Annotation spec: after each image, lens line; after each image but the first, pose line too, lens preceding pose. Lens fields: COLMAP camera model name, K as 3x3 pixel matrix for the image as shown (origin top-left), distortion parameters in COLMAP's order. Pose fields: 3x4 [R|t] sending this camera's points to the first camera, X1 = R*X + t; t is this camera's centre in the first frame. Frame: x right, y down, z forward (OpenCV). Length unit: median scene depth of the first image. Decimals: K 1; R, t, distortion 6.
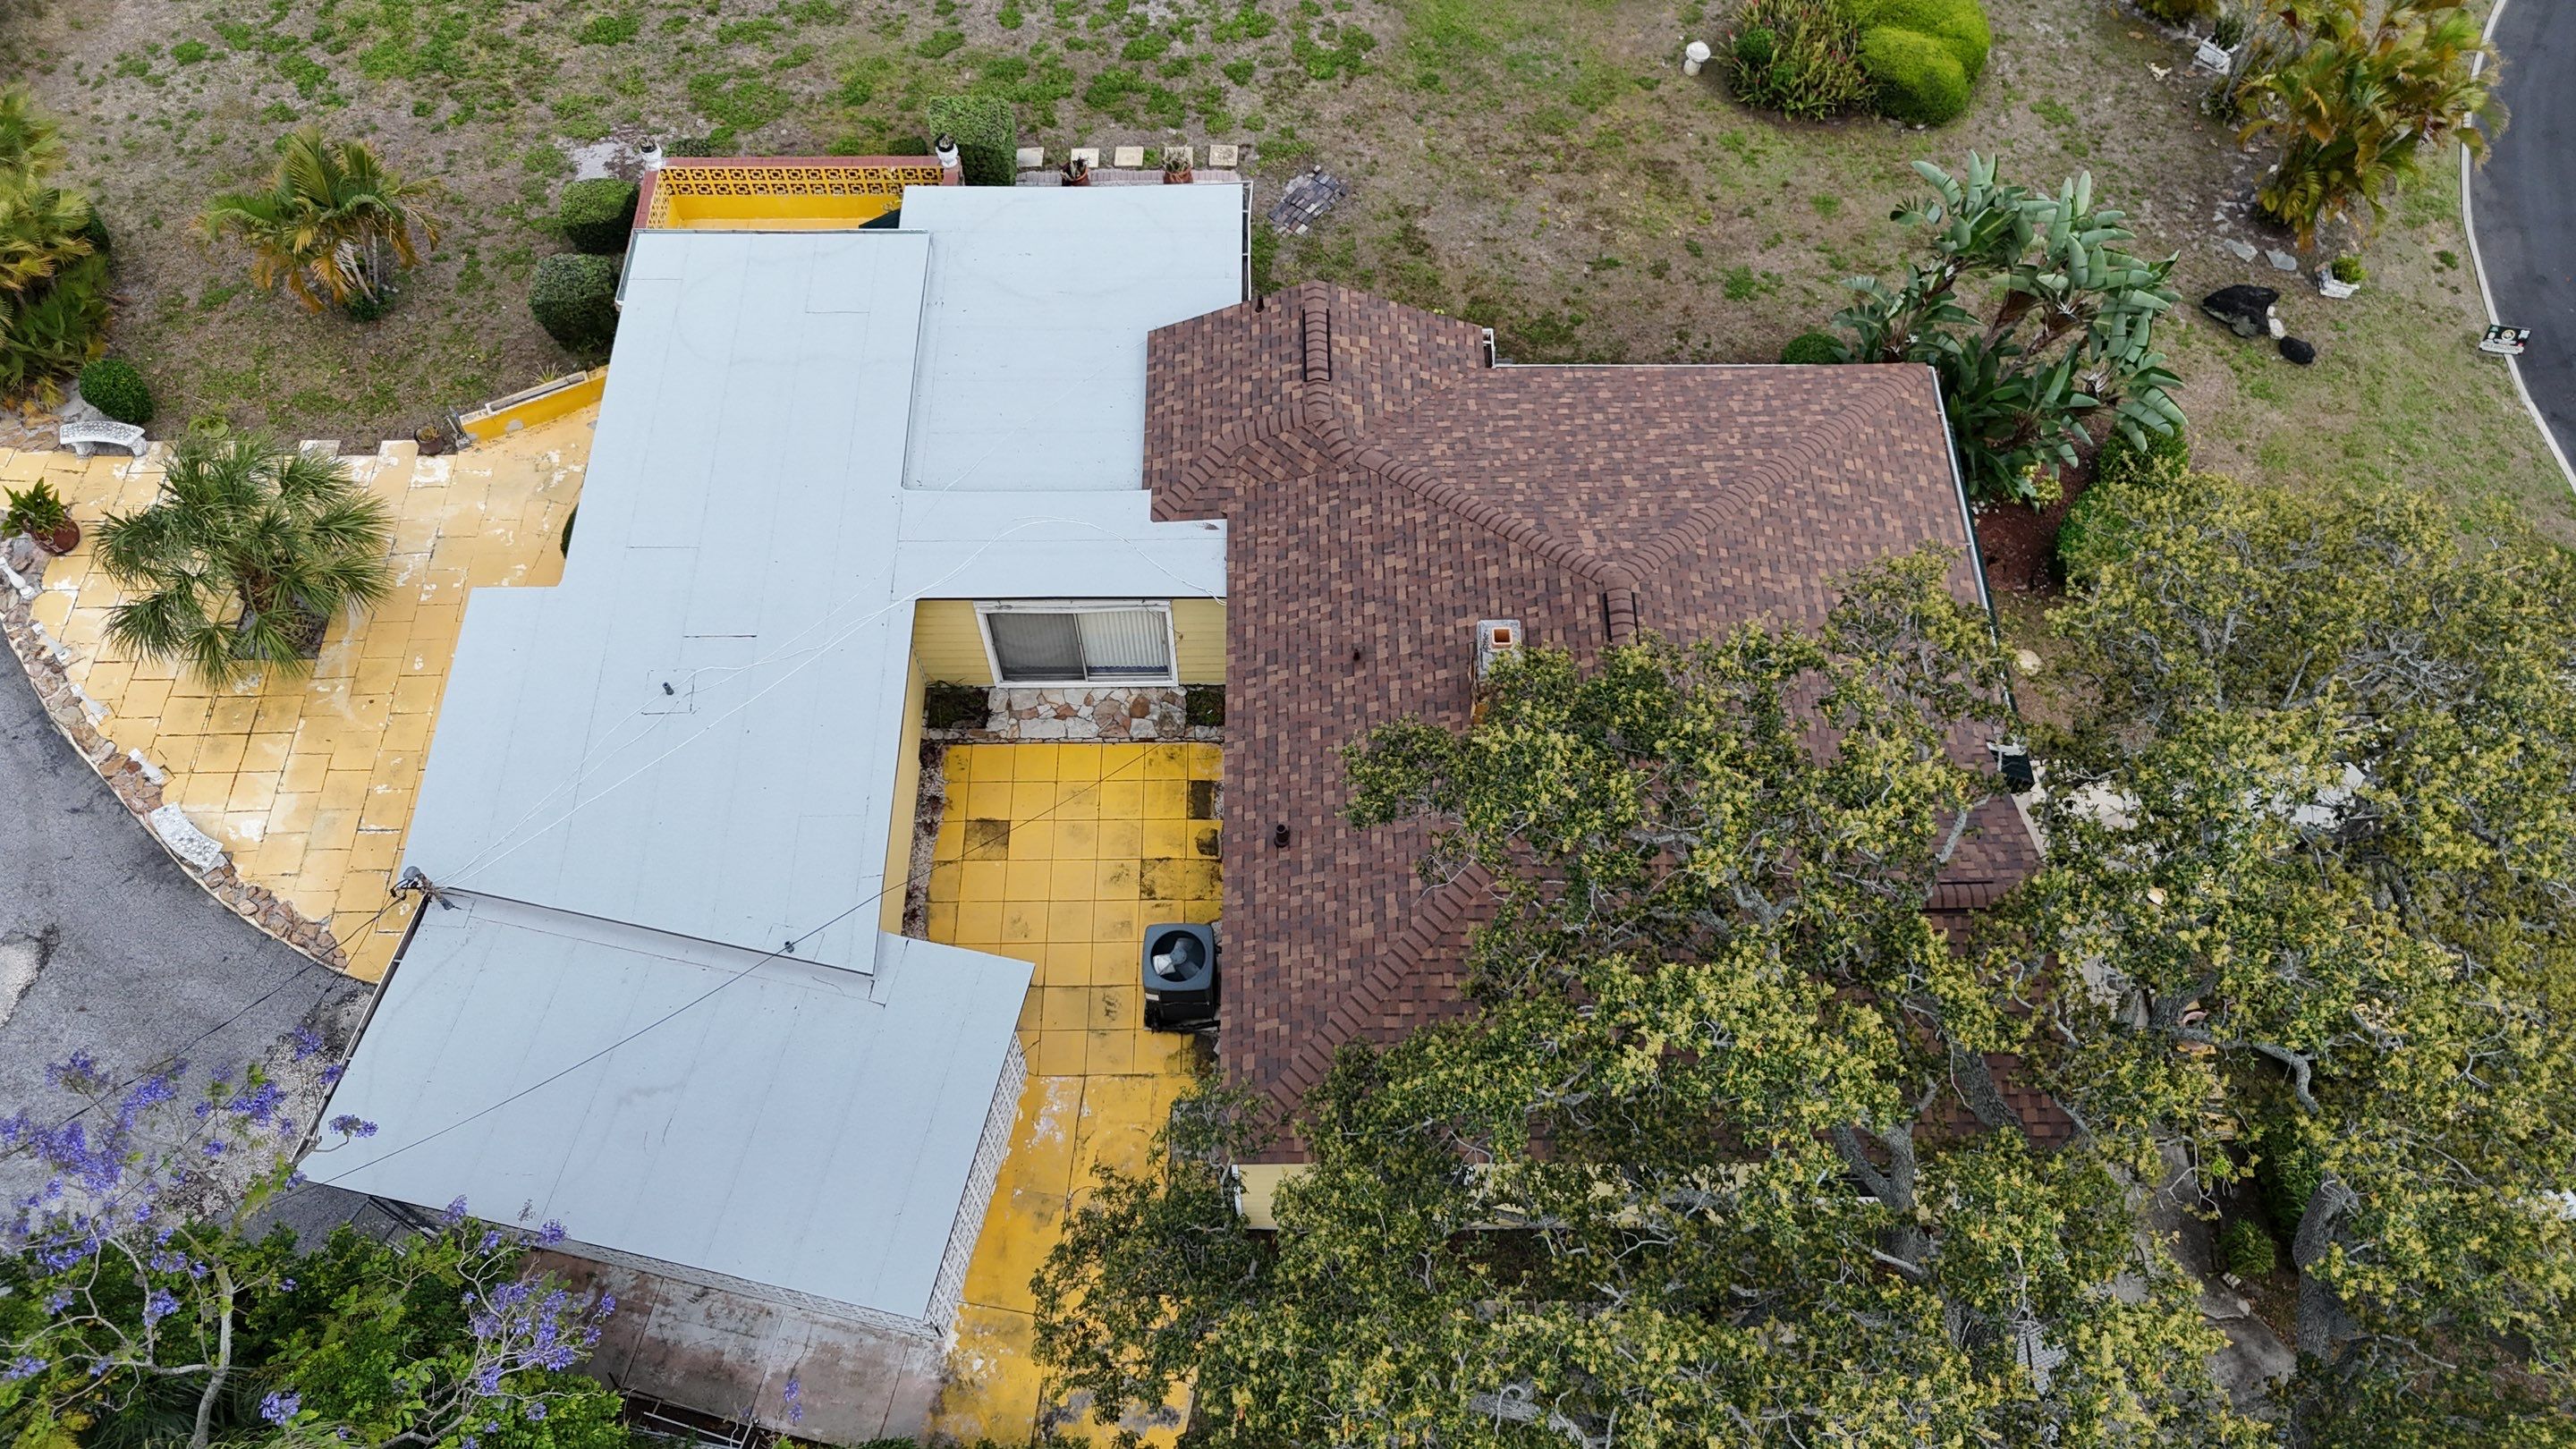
lens RADIAL K [[1893.4, 0, 1294.6], [0, 1893.4, 725.2], [0, 0, 1]] dist [0.078734, -0.069368]
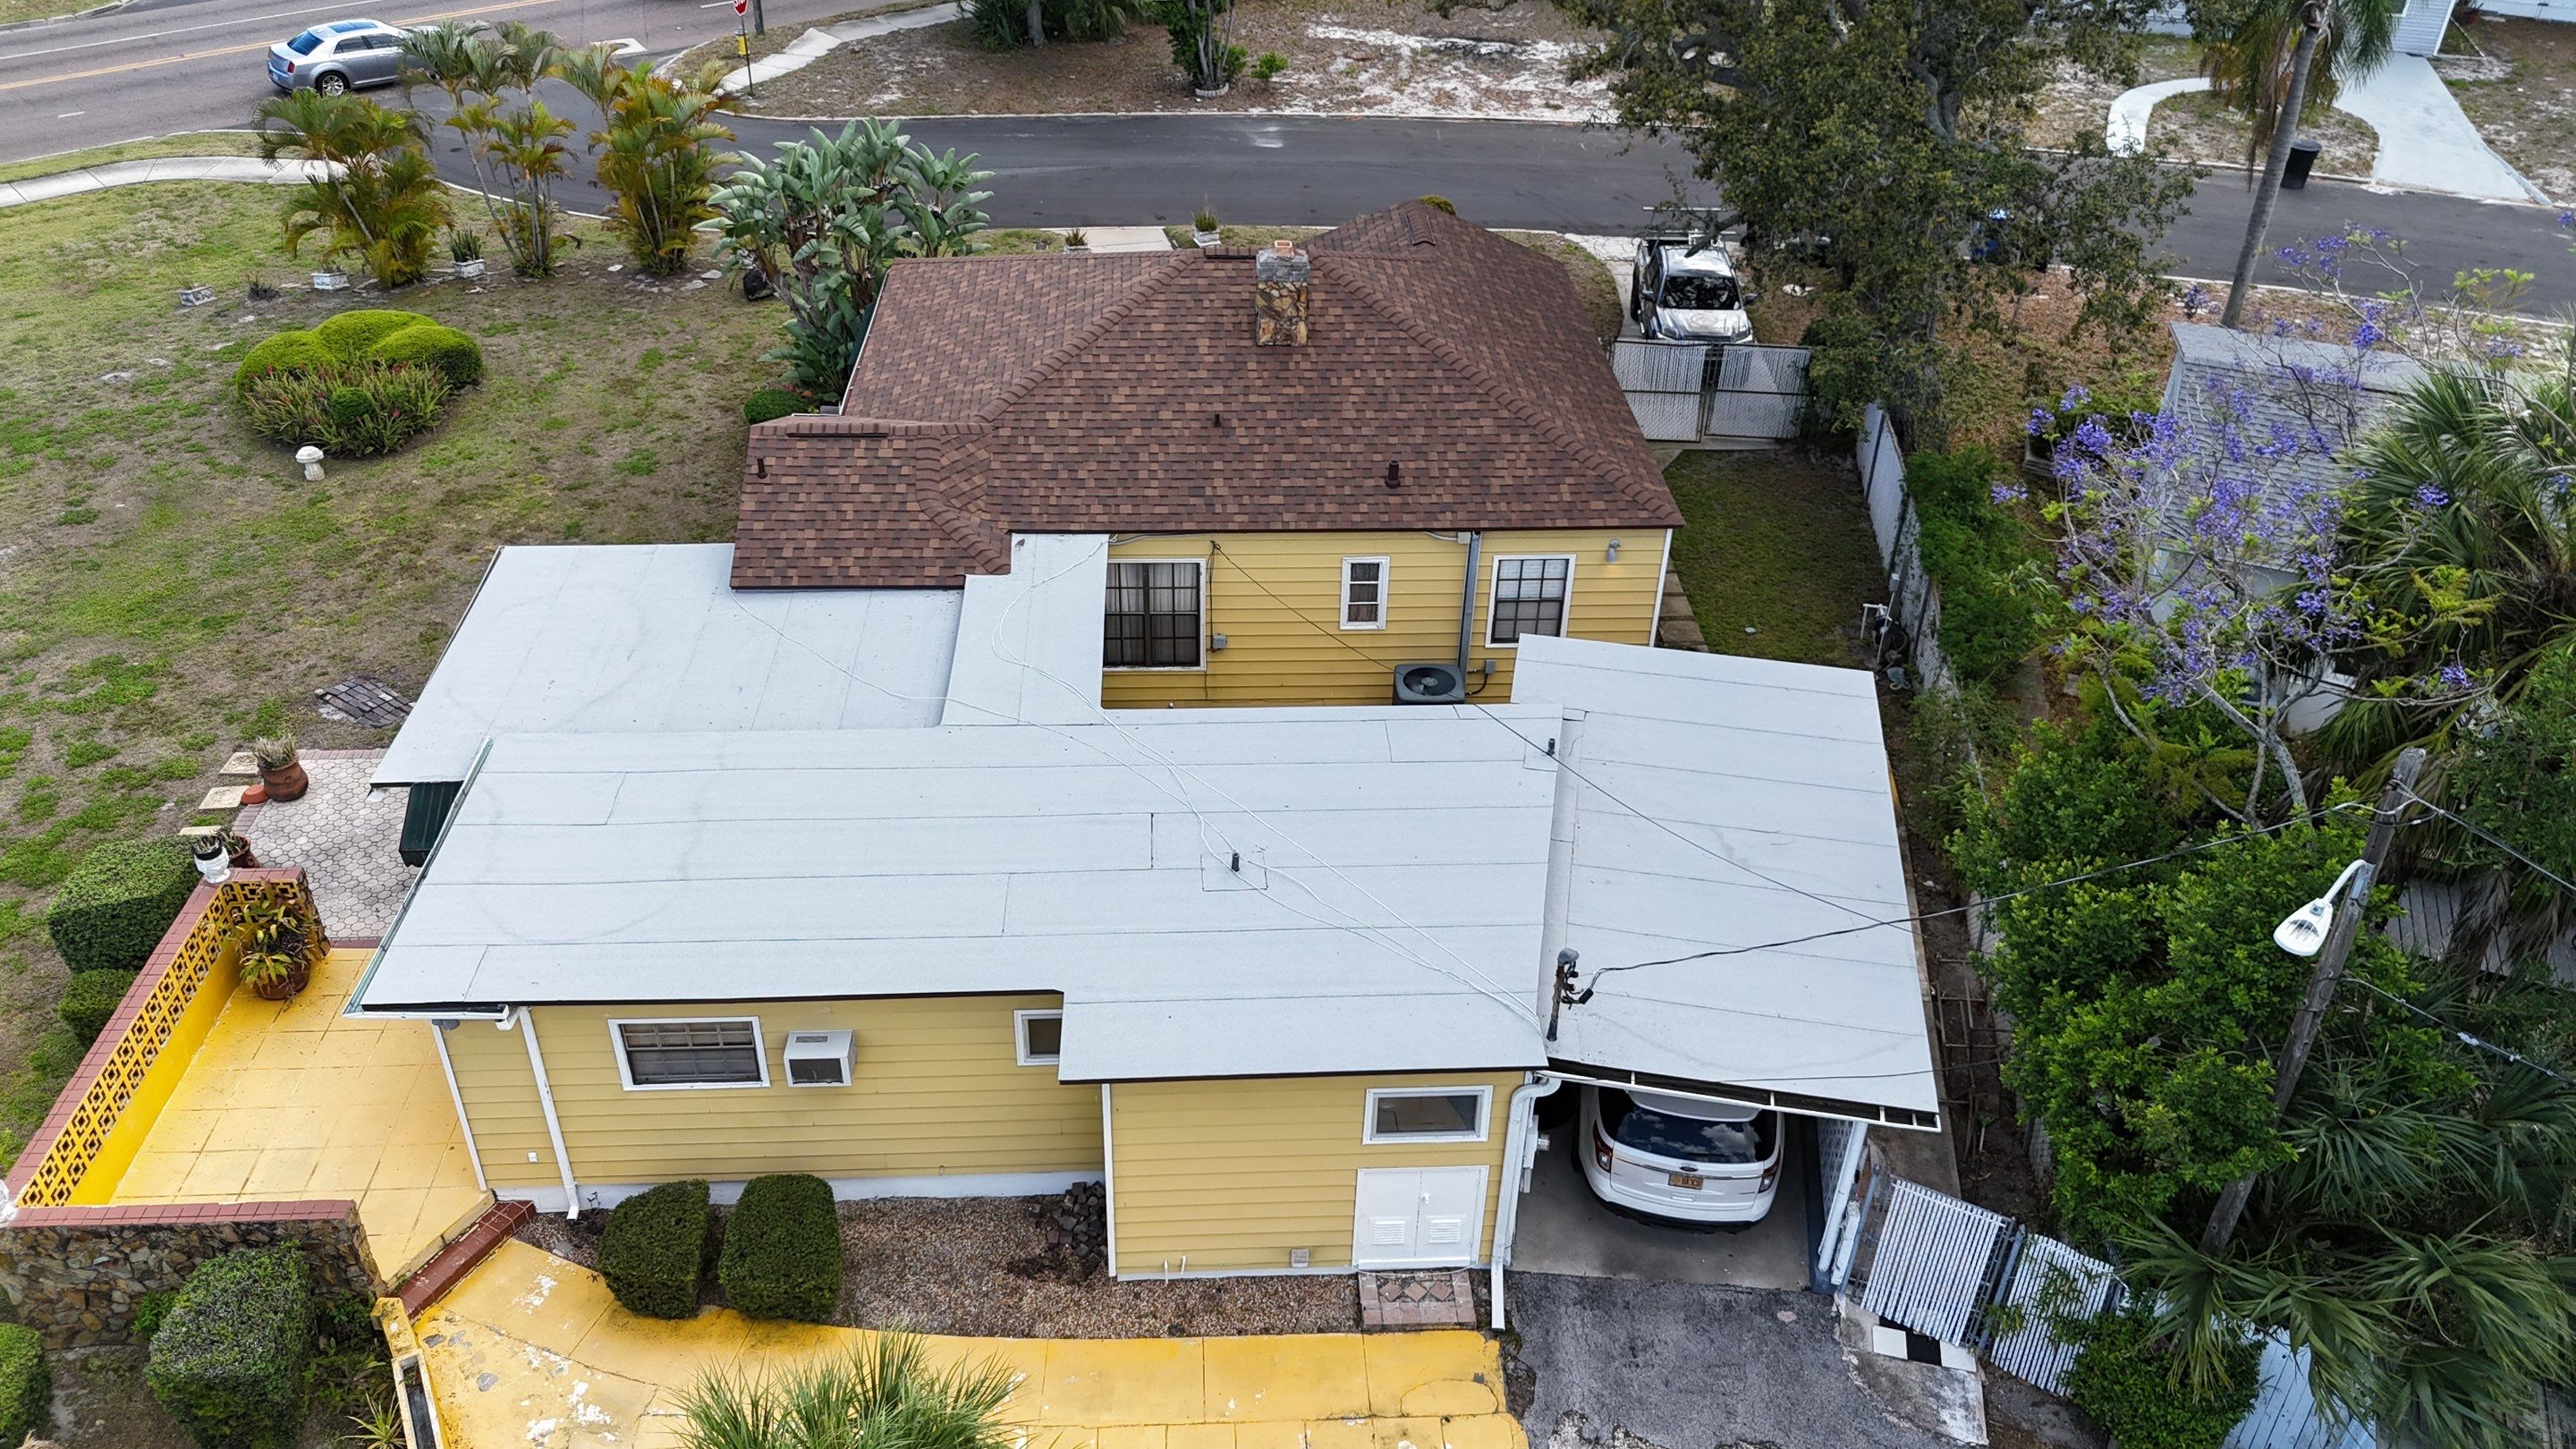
lens RADIAL K [[1893.4, 0, 1285.7], [0, 1893.4, 722.6], [0, 0, 1]] dist [0.078734, -0.069368]
pose [[-0.047354, -0.562149, 0.825679, -0.865201], [0.852300, 0.408328, 0.326884, -0.258201], [-0.520906, 0.719205, 0.459784, 0.534750]]
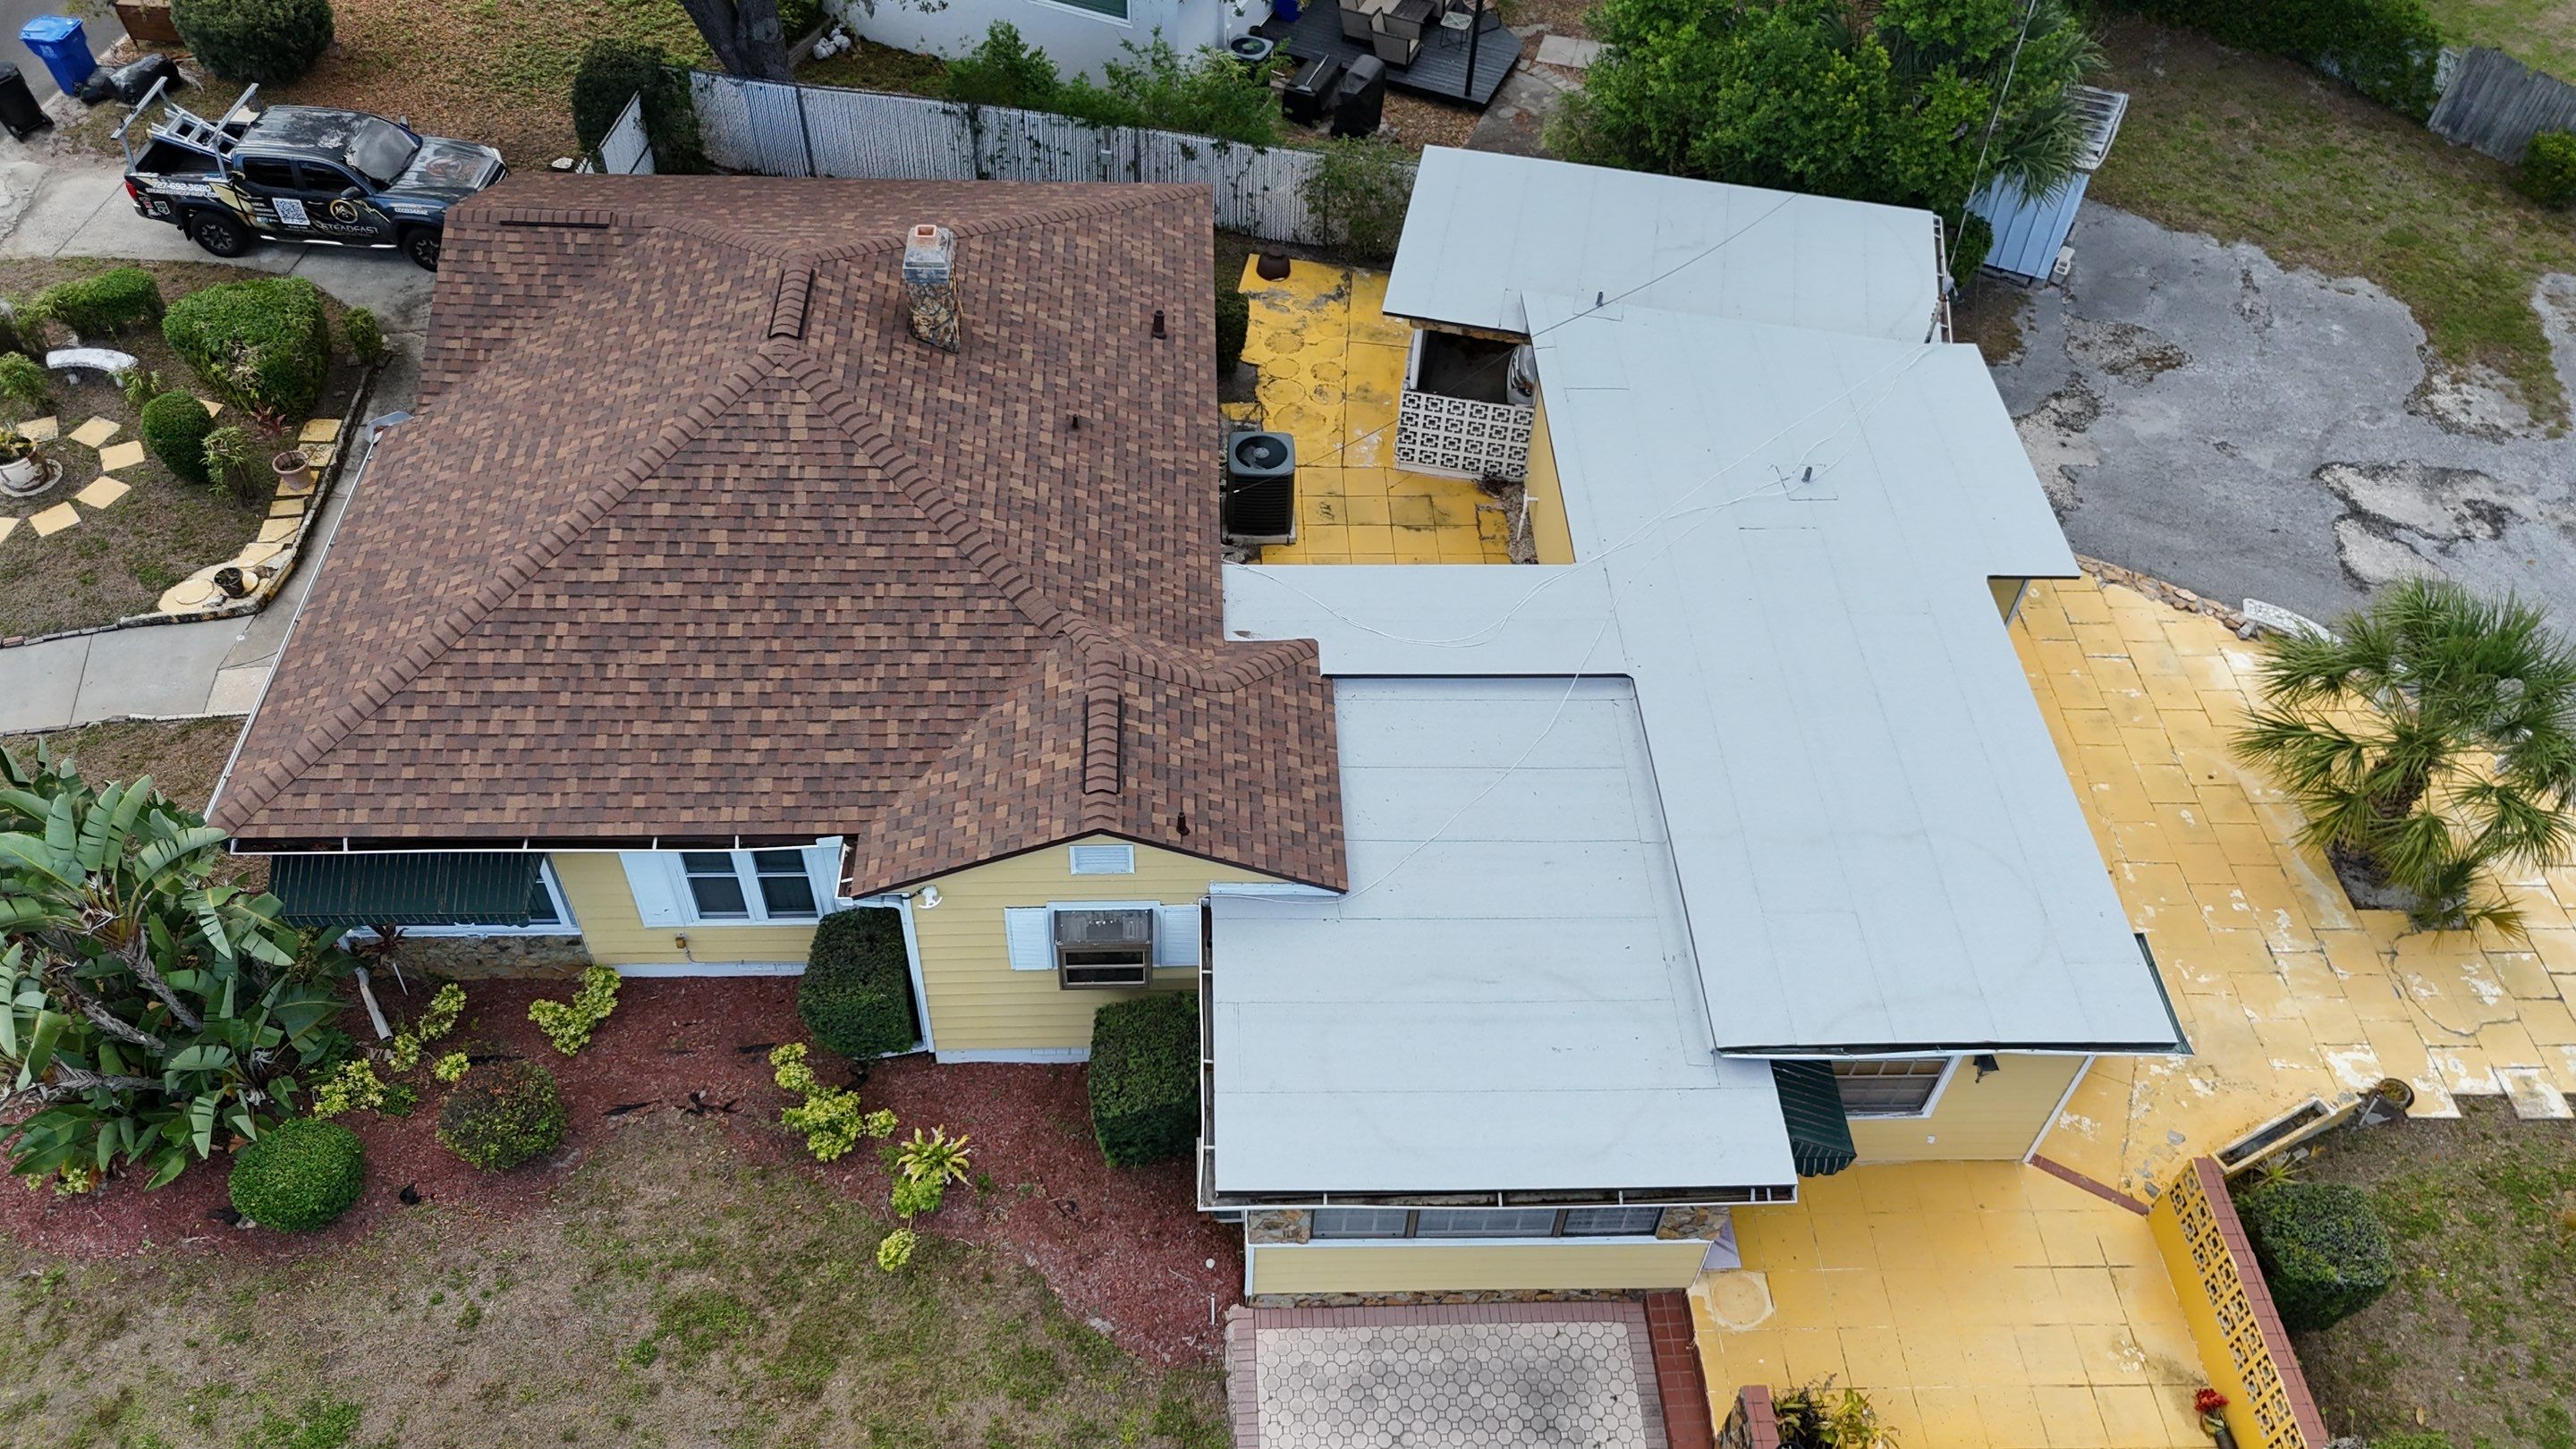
lens RADIAL K [[1893.4, 0, 1278.3], [0, 1893.4, 719.1], [0, 0, 1]] dist [0.078734, -0.069368]
pose [[-0.999043, 0.000177, -0.043734, -0.023155], [-0.041732, -0.302932, 0.952098, -0.863320], [-0.013080, 0.953012, 0.302649, 0.761340]]
